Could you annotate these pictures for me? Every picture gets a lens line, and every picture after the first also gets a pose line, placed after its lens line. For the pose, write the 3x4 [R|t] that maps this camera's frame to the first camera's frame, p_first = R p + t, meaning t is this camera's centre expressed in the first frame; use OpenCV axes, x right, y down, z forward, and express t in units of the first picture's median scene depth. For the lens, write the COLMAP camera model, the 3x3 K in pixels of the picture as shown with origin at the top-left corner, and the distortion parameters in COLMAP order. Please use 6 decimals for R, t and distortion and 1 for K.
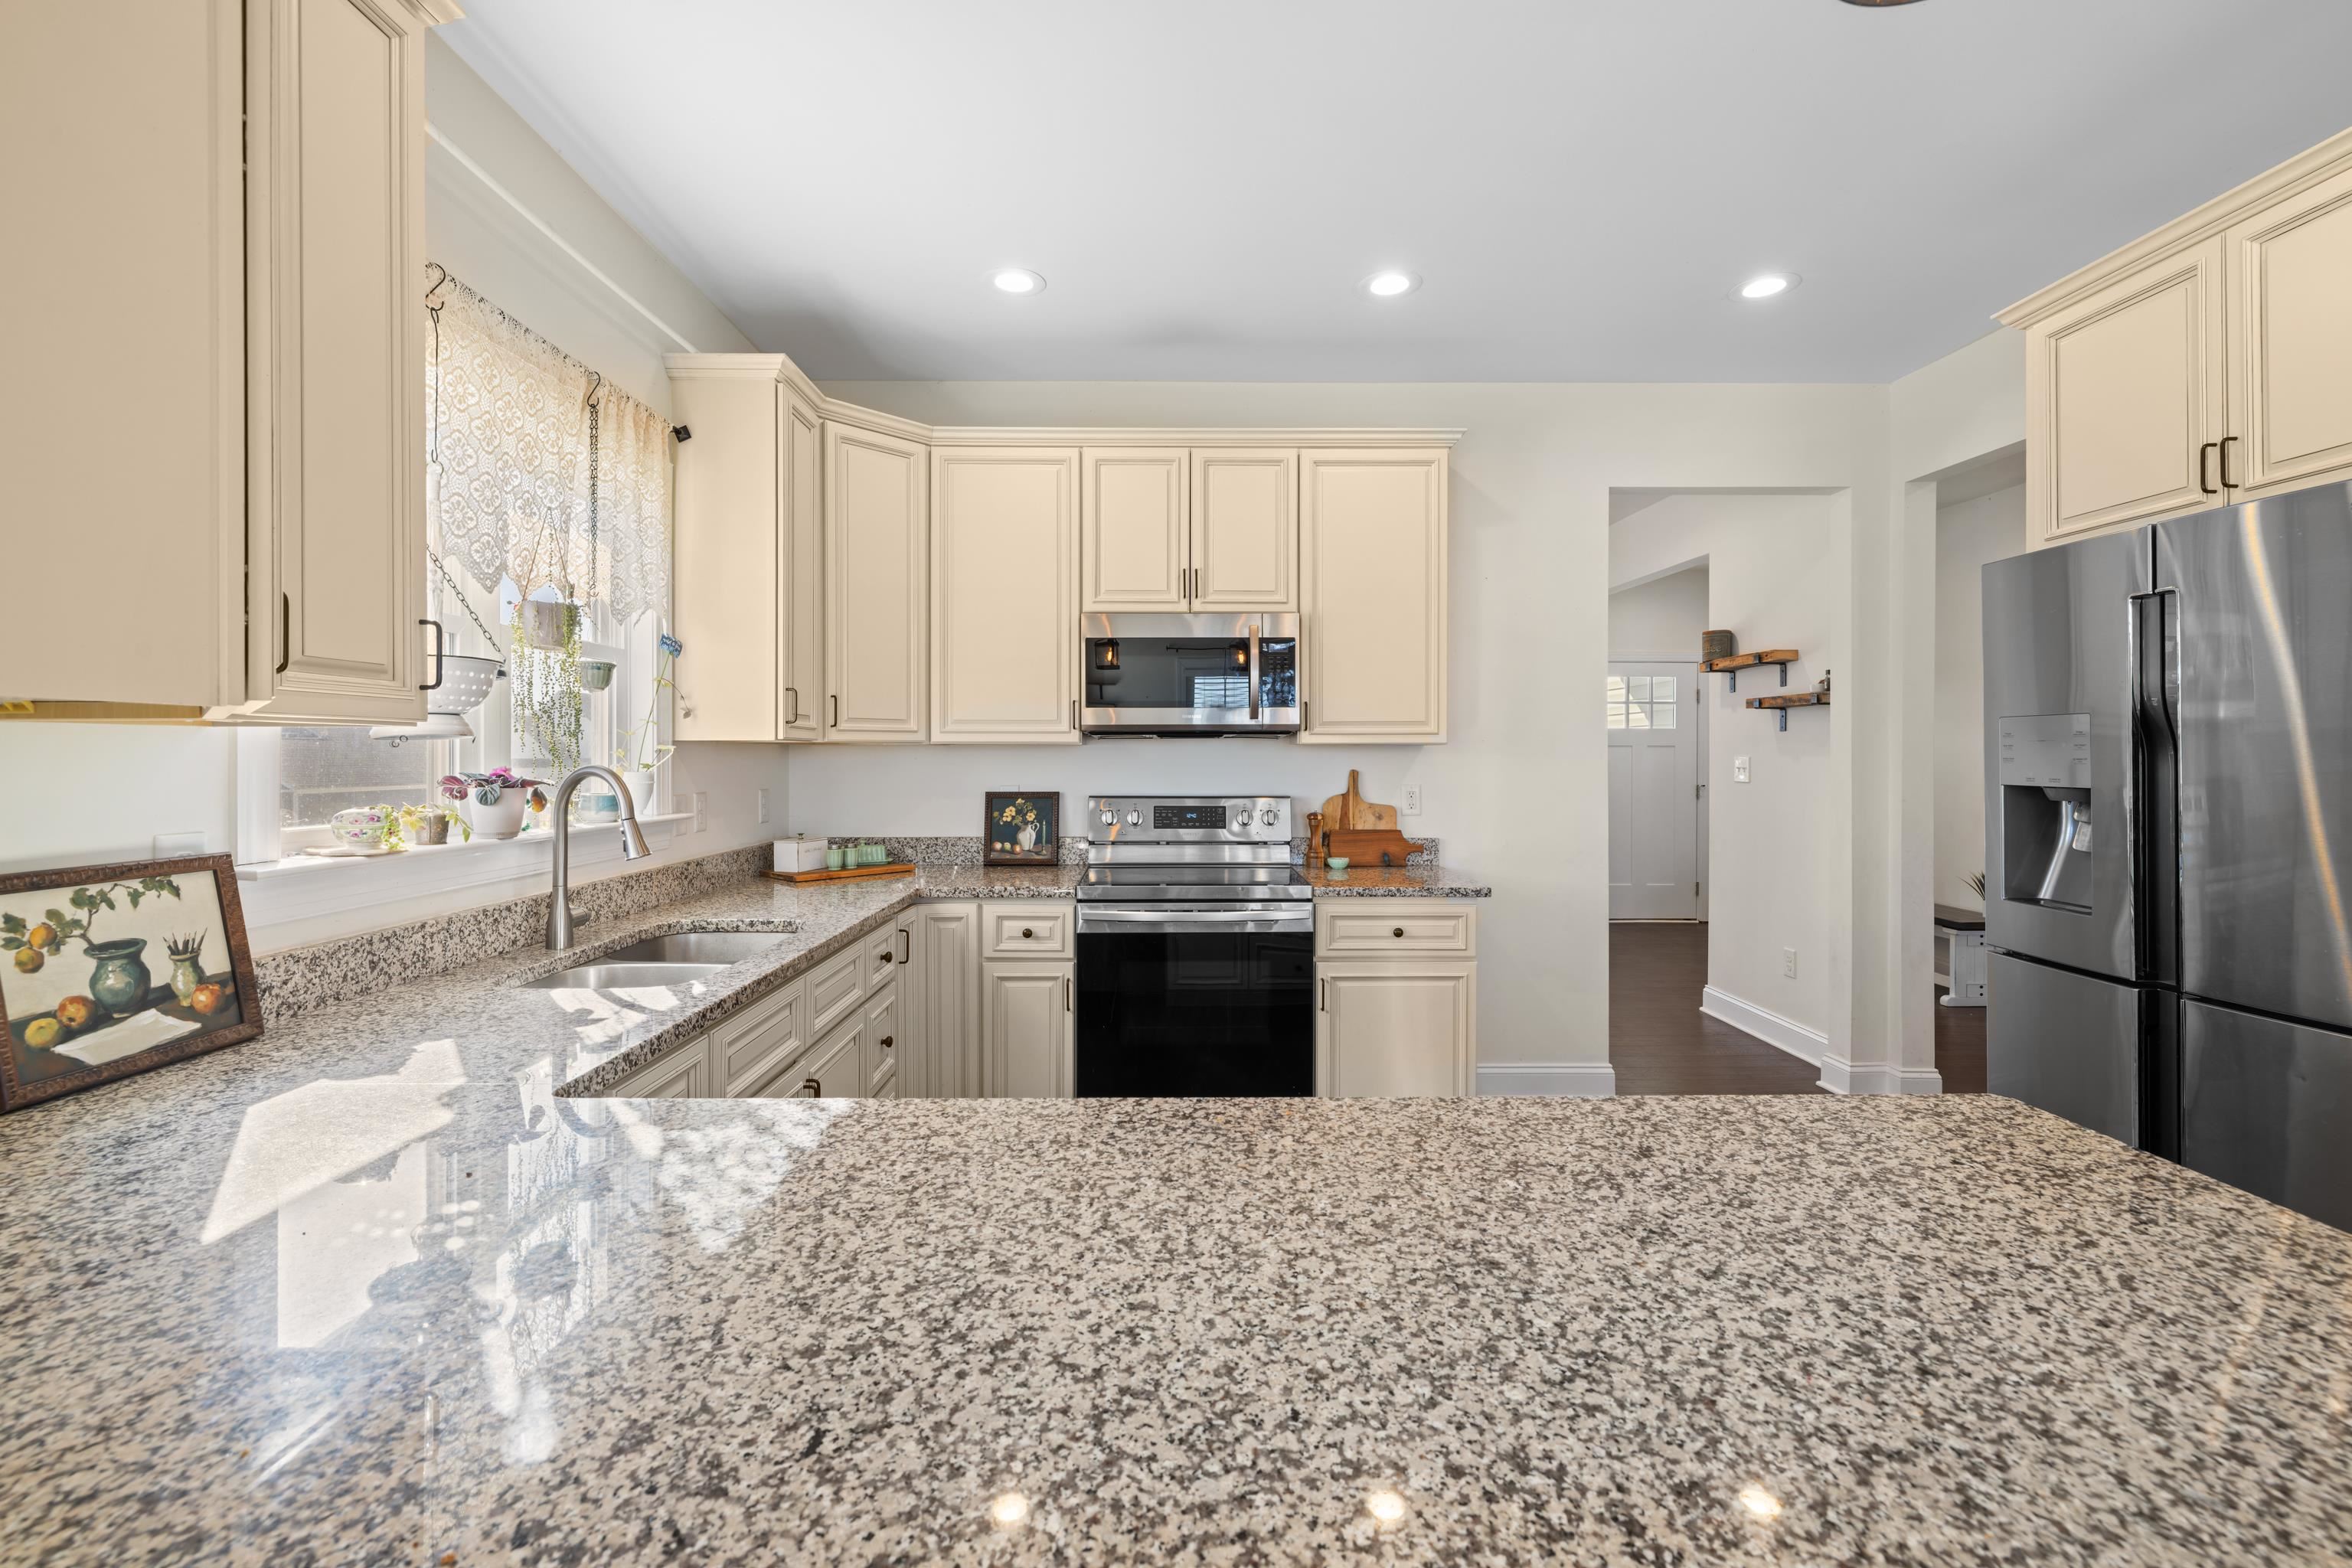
lens RADIAL K [[994.5, 0, 1175.6], [0, 994.5, 756.3], [0, 0, 1]] dist [-0.000097, 0.000241]
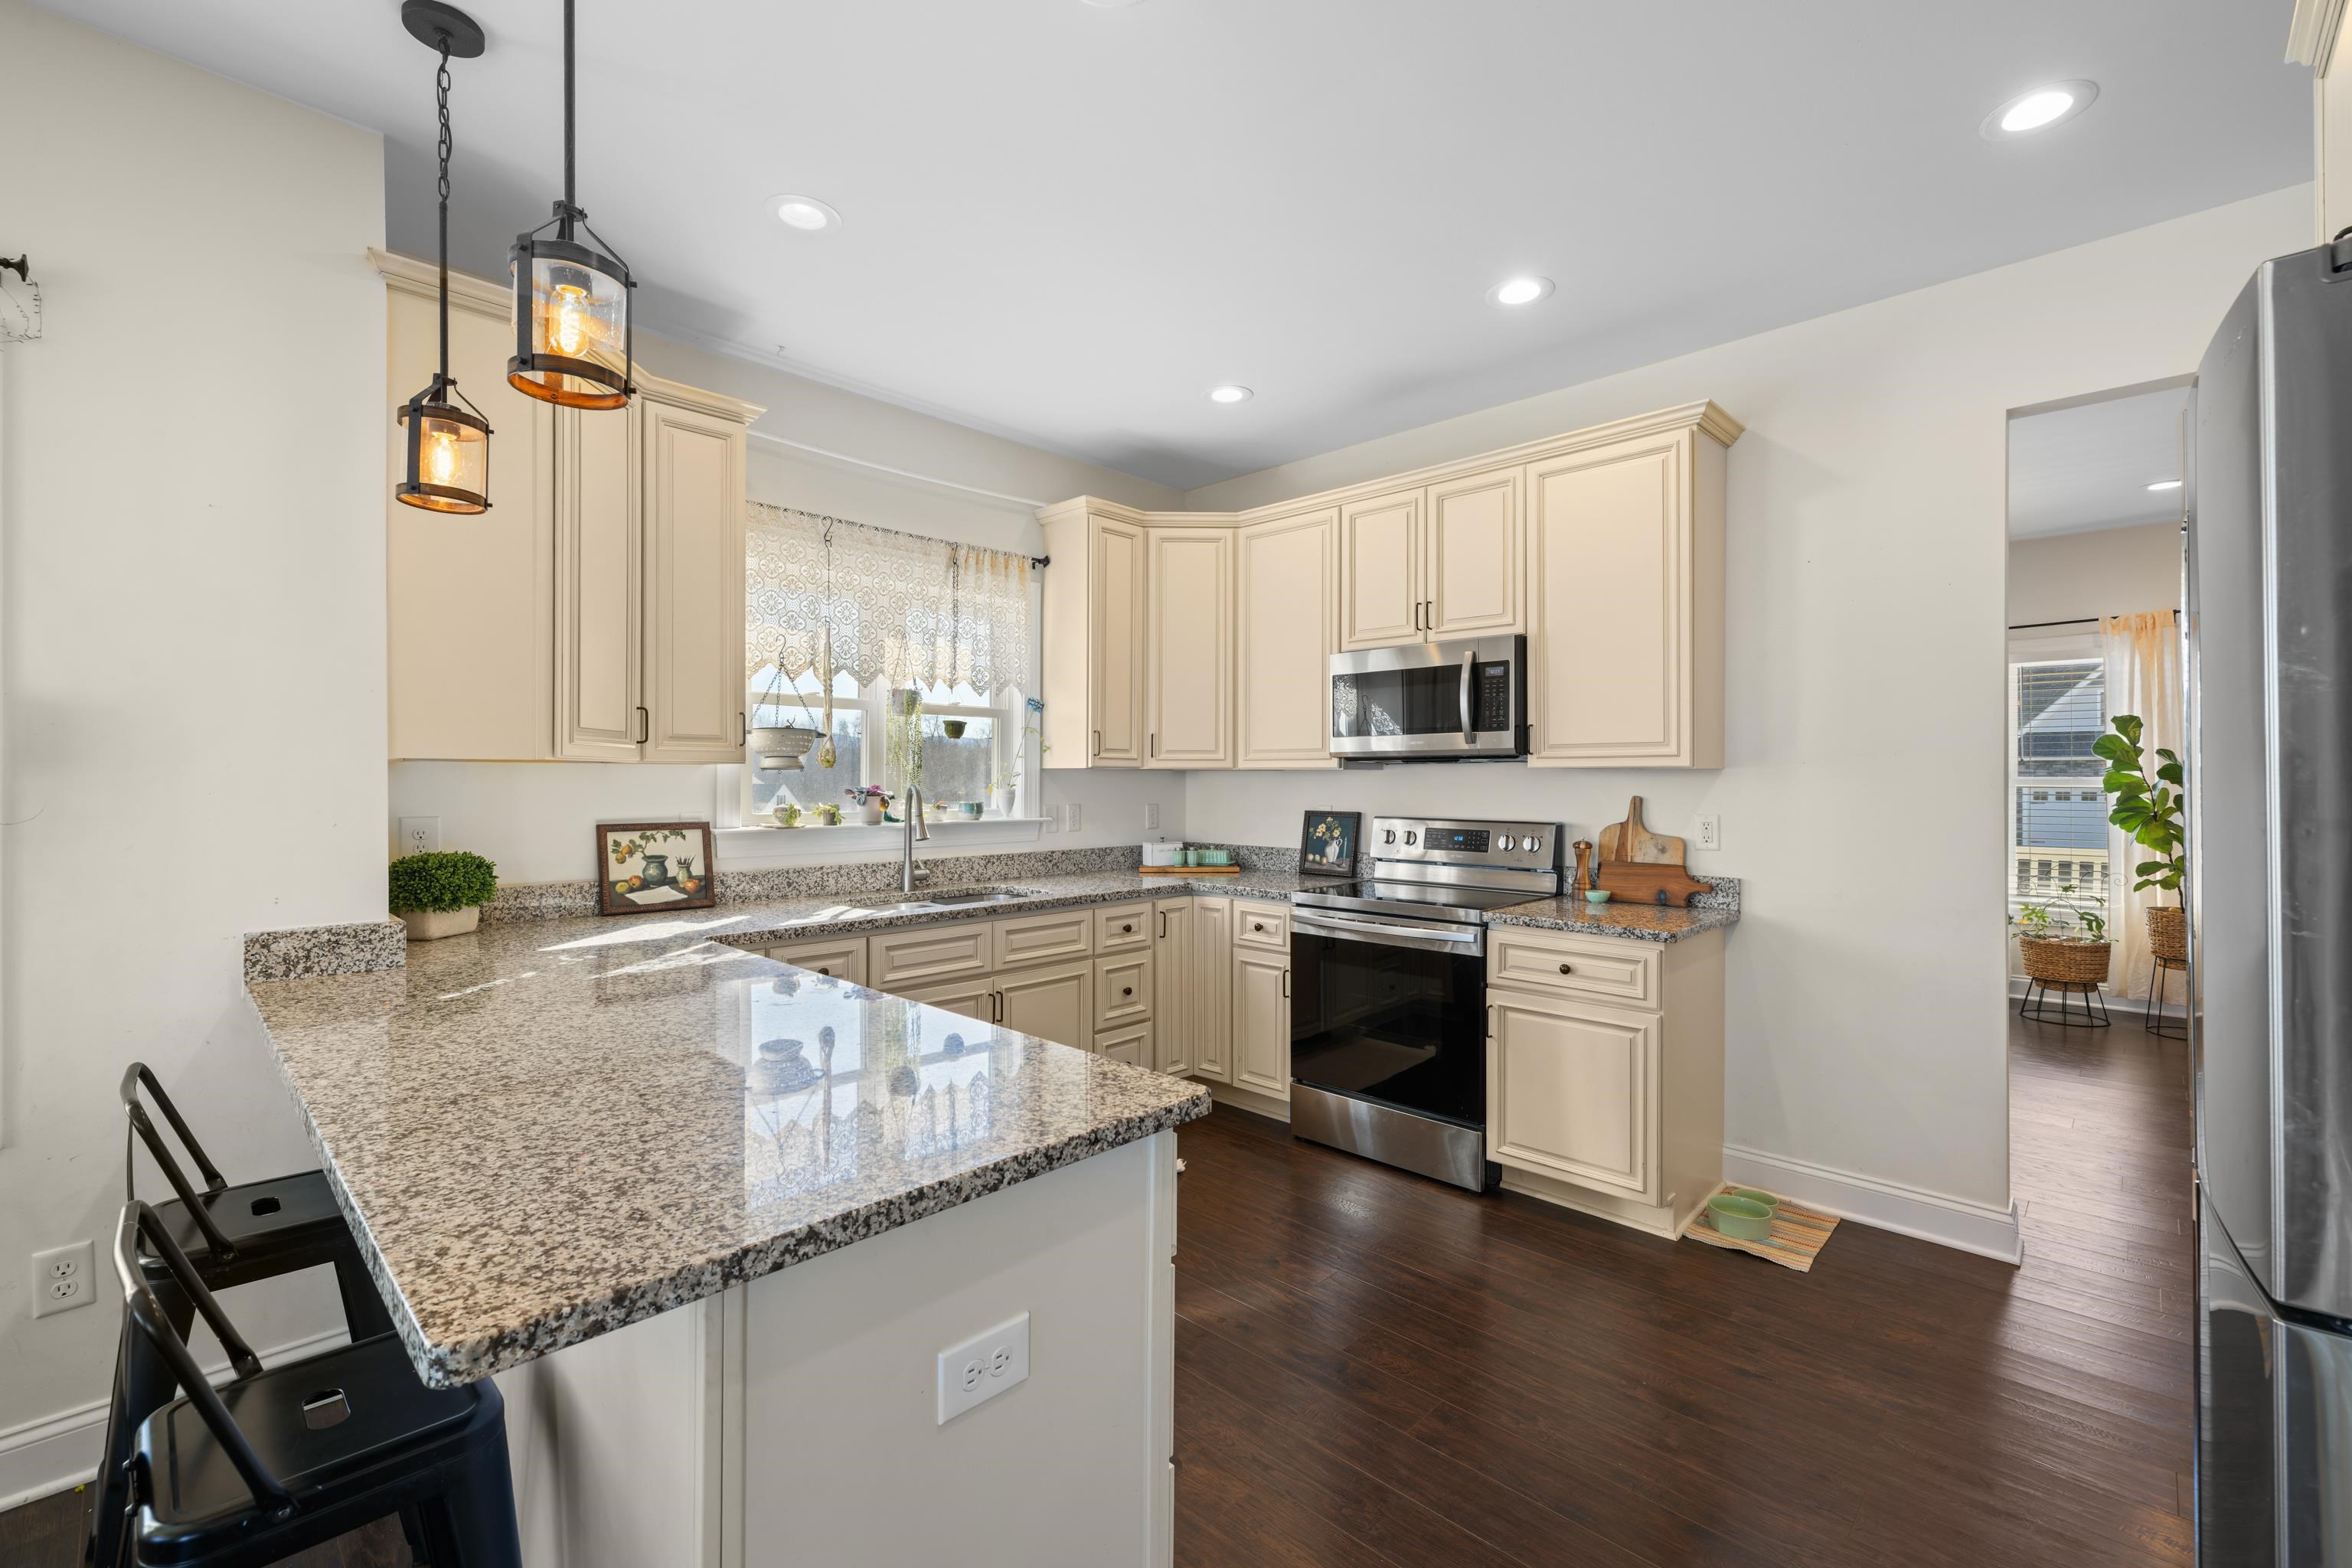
lens RADIAL K [[992.0, 0, 1176.0], [0, 992.0, 784.0], [0, 0, 1]] dist [0.001637, 0.000420]
pose [[0.712179, 0.006410, -0.701969, 0.620866], [-0.003797, 0.999979, 0.005279, -0.001056], [0.701988, -0.001094, 0.712188, 0.075734]]
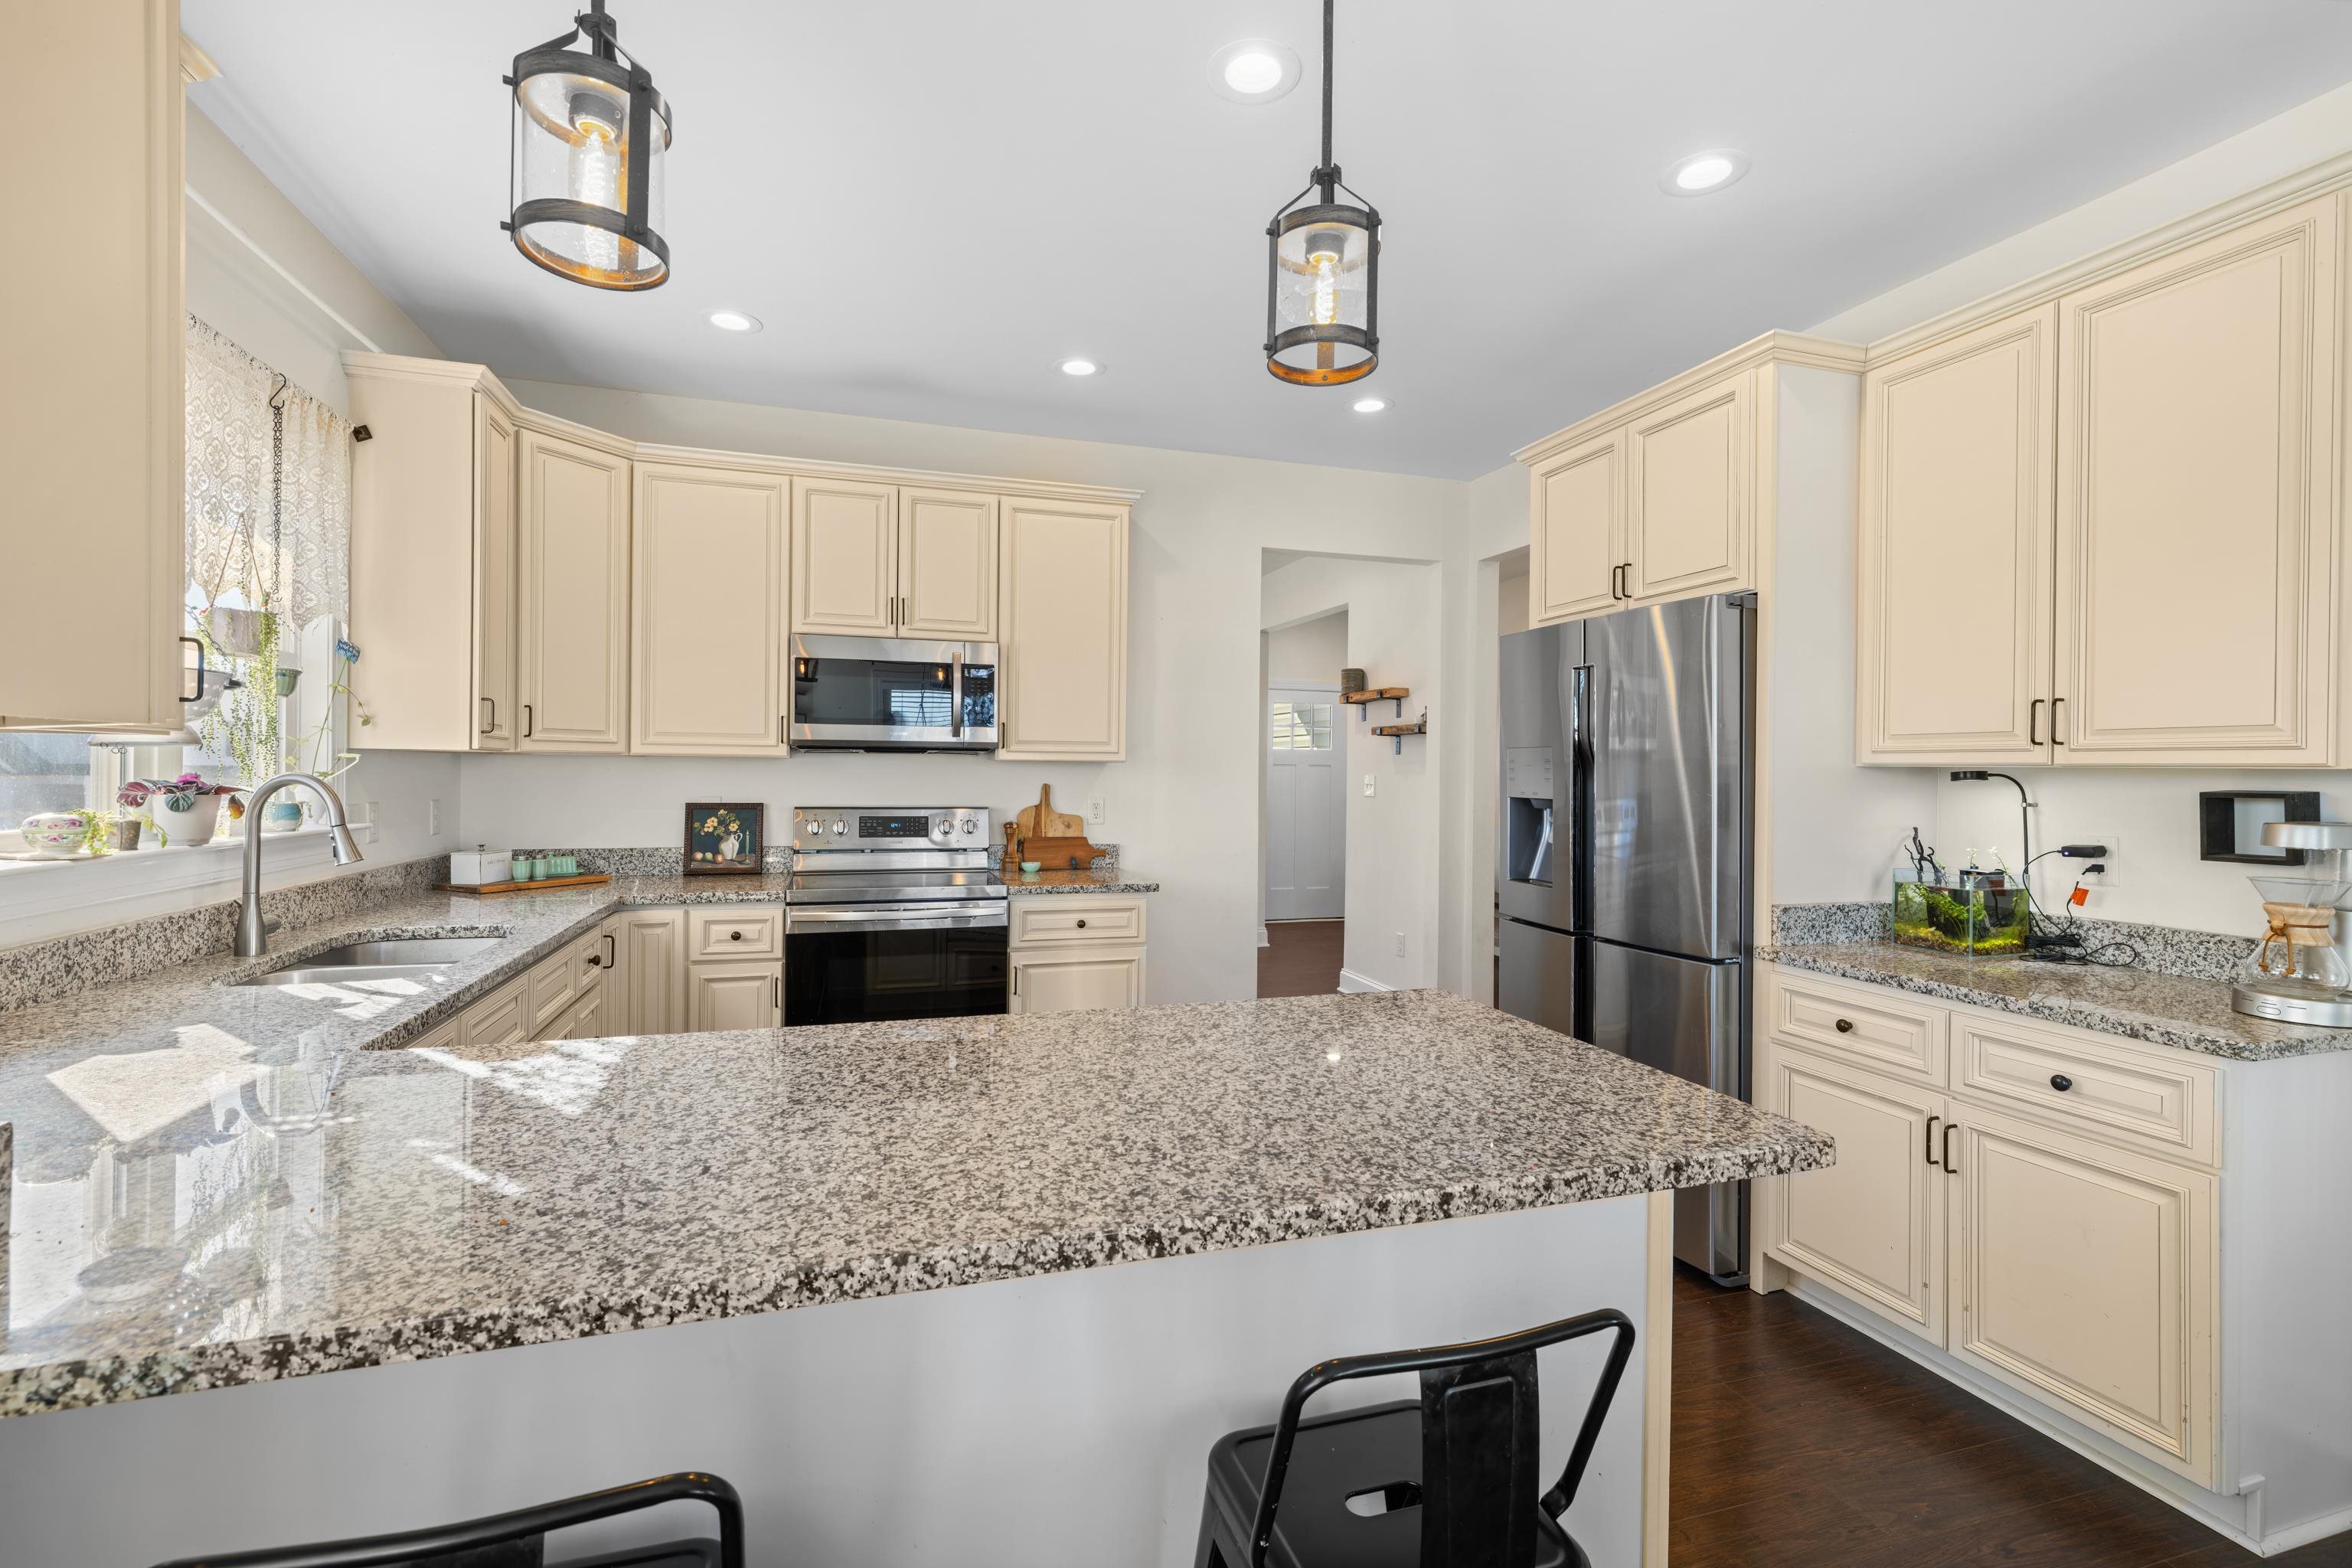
lens RADIAL K [[1027.7, 0, 1172.8], [0, 1027.7, 774.7], [0, 0, 1]] dist [0.002479, 0.000249]
pose [[0.957447, 0.009344, 0.288457, -0.021376], [-0.010322, 0.999945, 0.001869, -0.000159], [-0.288424, -0.004767, 0.957491, -0.178503]]
